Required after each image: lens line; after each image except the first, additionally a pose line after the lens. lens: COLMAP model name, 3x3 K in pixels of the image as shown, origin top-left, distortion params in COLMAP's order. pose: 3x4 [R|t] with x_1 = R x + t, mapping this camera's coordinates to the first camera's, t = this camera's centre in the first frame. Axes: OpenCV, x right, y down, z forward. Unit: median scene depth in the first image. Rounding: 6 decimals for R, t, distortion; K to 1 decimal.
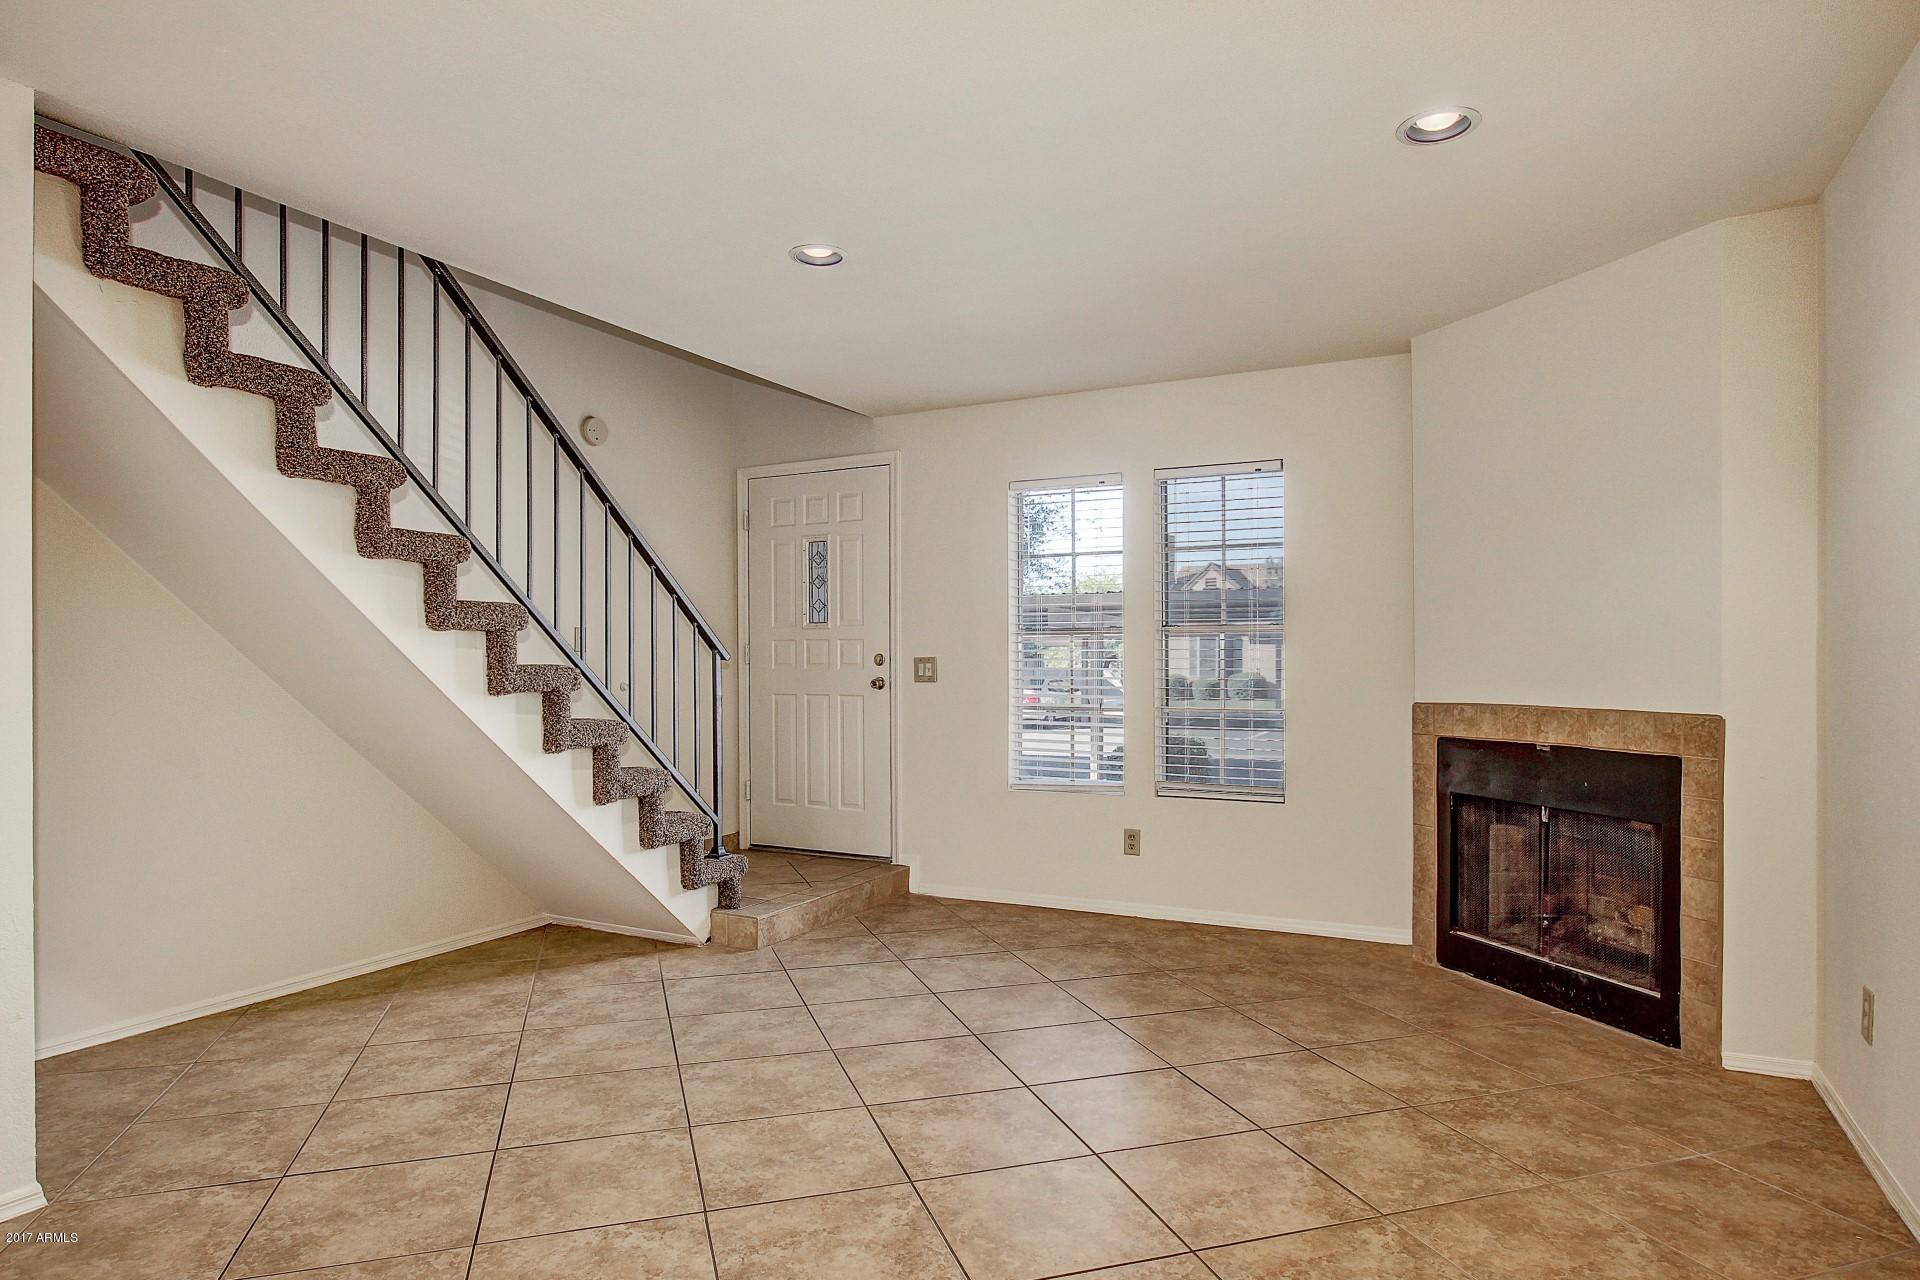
lens RADIAL K [[1088.8, 0, 957.8], [0, 1088.8, 664.0], [0, 0, 1]] dist [-0.017632, 0.000203]
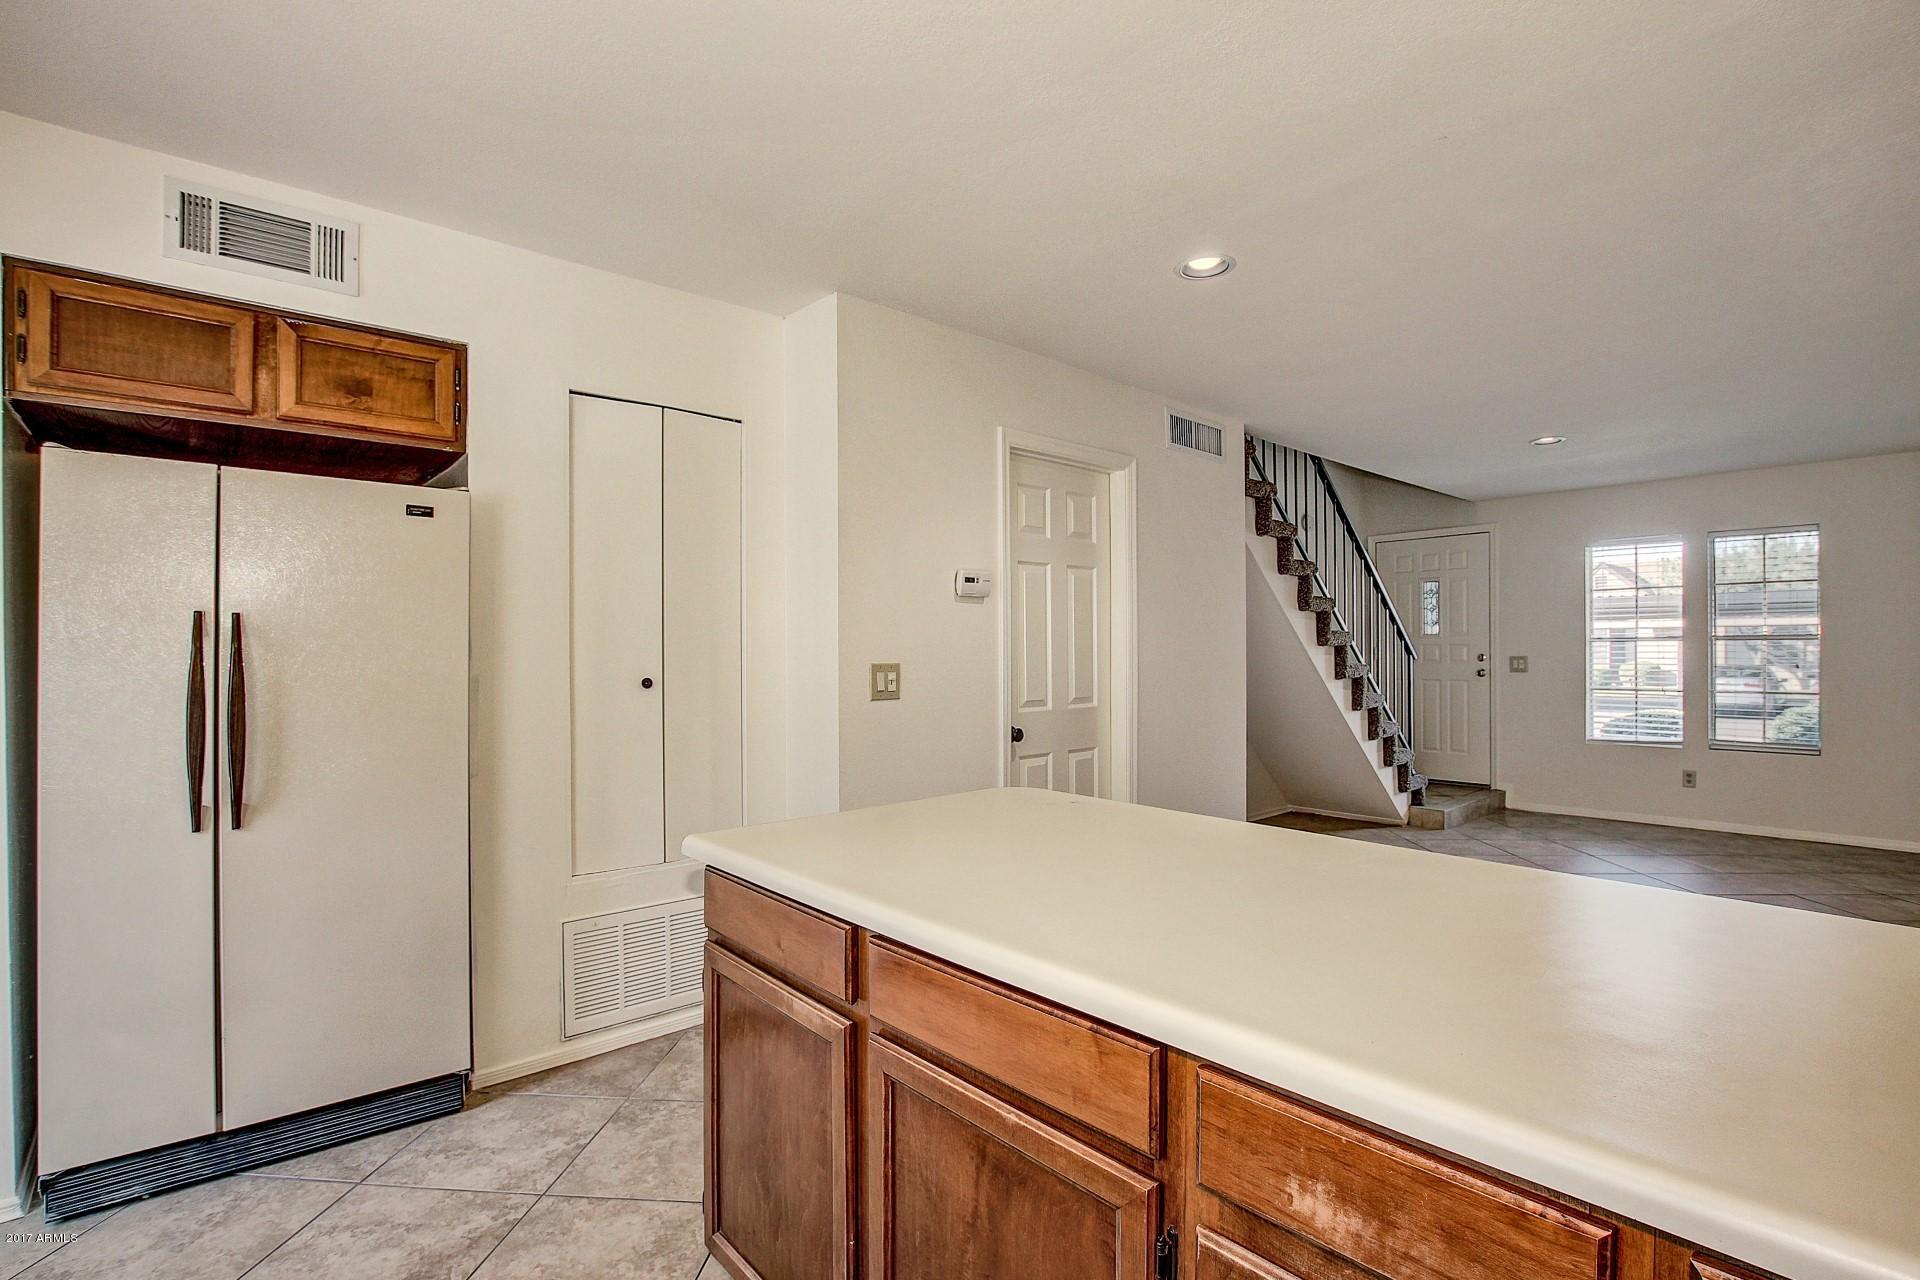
lens RADIAL K [[901.3, 0, 943.8], [0, 901.3, 662.1], [0, 0, 1]] dist [-0.030007, 0.000645]
pose [[0.929592, 0.004073, -0.368567, -0.466881], [0.000677, 0.999918, 0.012757, -0.021067], [0.368589, -0.012109, 0.929514, -0.690095]]
